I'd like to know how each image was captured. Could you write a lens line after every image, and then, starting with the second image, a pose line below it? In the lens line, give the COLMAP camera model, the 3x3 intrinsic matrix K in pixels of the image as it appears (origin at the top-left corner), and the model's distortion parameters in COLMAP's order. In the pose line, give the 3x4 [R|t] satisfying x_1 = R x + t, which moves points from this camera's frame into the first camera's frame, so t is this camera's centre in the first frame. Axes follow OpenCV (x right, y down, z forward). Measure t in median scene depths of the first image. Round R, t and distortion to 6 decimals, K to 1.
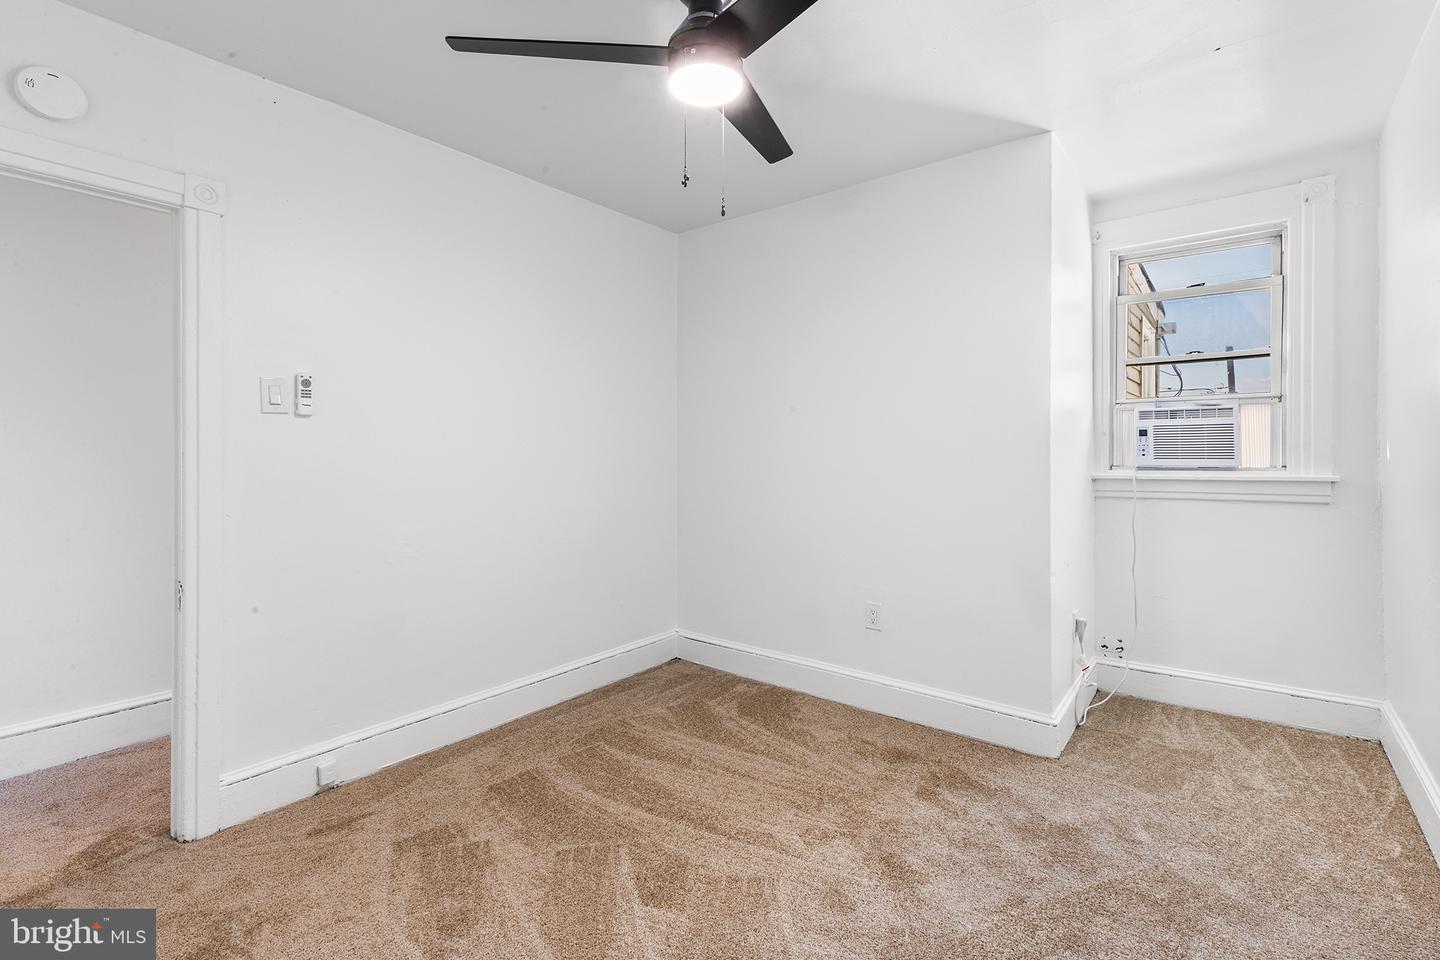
lens RADIAL K [[660.5, 0, 713.6], [0, 660.5, 452.9], [0, 0, 1]] dist [0.011132, -0.001014]
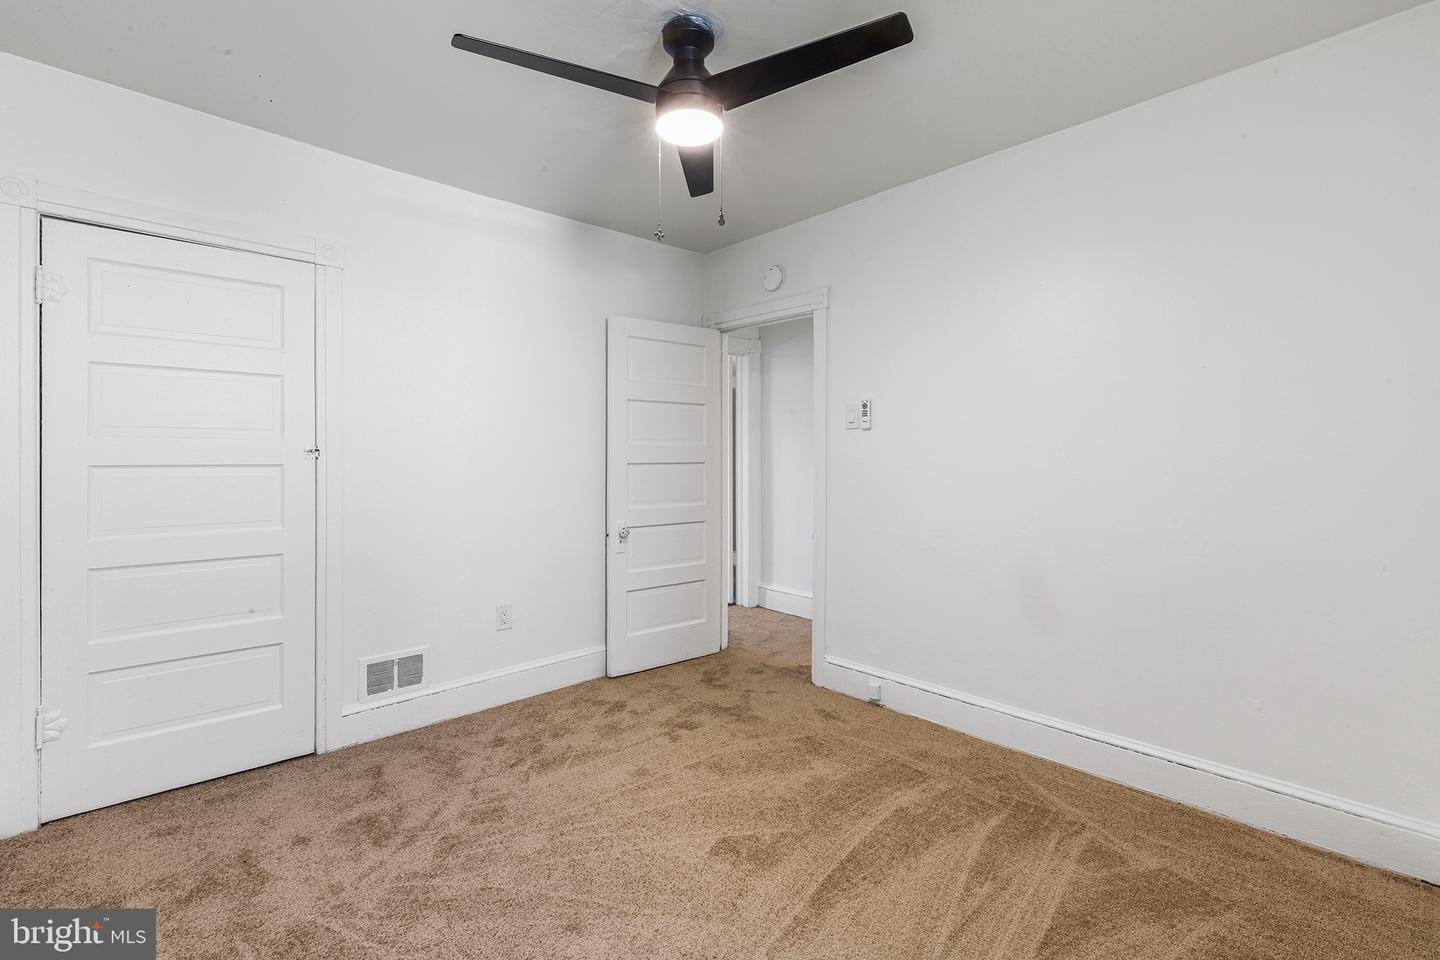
lens RADIAL K [[650.3, 0, 719.7], [0, 650.3, 465.2], [0, 0, 1]] dist [0.002429, 0.000580]
pose [[-0.145379, 0.023070, -0.989107, 0.671705], [0.002687, 0.999734, 0.022923, -0.010639], [0.989372, 0.000675, -0.145402, 0.767736]]
